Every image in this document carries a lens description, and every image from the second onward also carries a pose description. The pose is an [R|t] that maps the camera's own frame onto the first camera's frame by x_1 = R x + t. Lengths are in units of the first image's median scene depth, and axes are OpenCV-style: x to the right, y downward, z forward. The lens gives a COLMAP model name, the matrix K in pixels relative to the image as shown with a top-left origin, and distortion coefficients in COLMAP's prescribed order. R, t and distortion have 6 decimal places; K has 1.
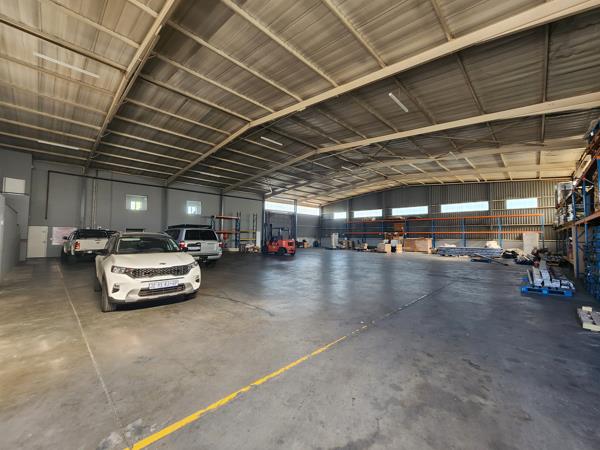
lens RADIAL K [[244.5, 0, 303.7], [0, 244.5, 227.8], [0, 0, 1]] dist [-0.001121, -0.000212]
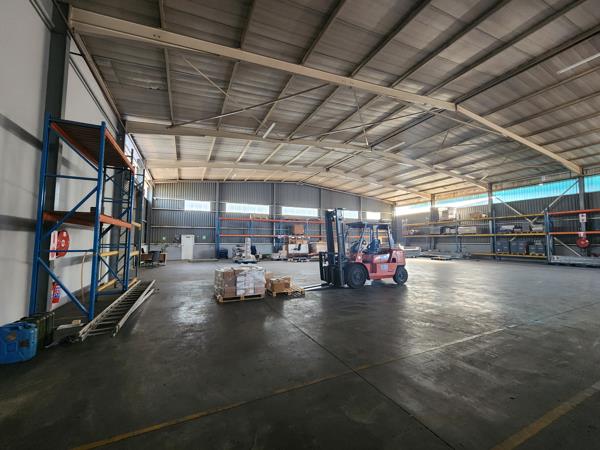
lens RADIAL K [[244.5, 0, 302.8], [0, 244.5, 225.4], [0, 0, 1]] dist [-0.001121, -0.000212]
pose [[0.358932, 0.050956, 0.931972, -0.413873], [-0.030951, 0.998609, -0.042679, 0.019686], [-0.932850, -0.013526, 0.360010, 0.705857]]
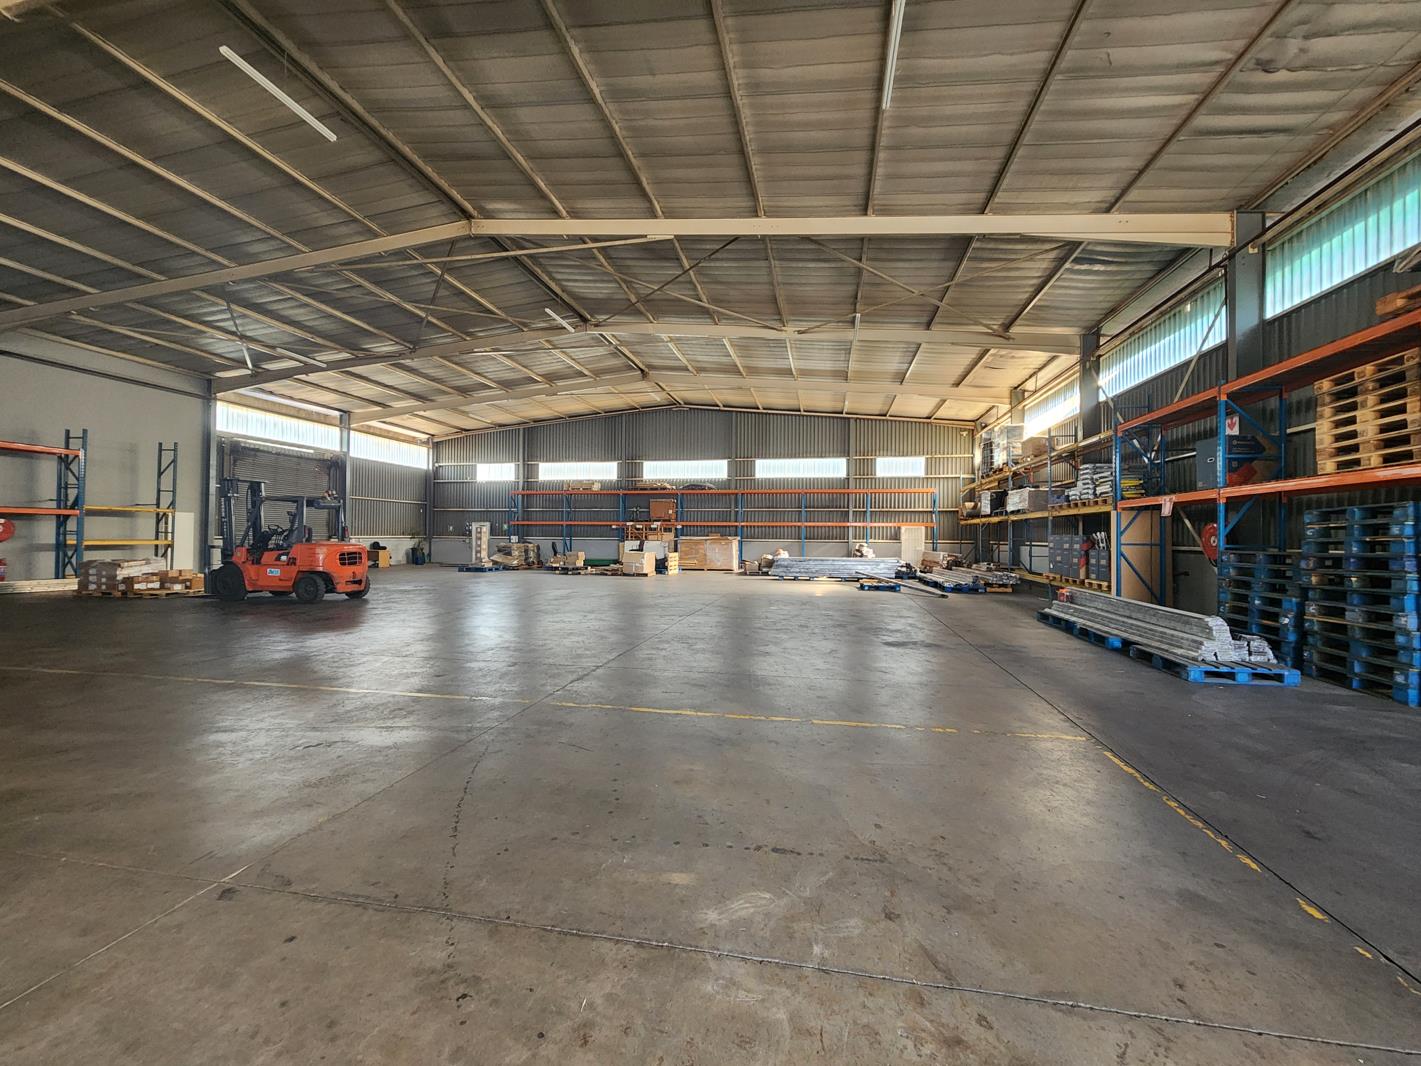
lens RADIAL K [[579.0, 0, 720.4], [0, 579.0, 538.0], [0, 0, 1]] dist [-0.001121, -0.000212]
pose [[0.838904, -0.001167, 0.544278, -0.041622], [-0.021939, 0.999113, 0.035956, 0.008133], [-0.543837, -0.042105, 0.838134, 0.169744]]
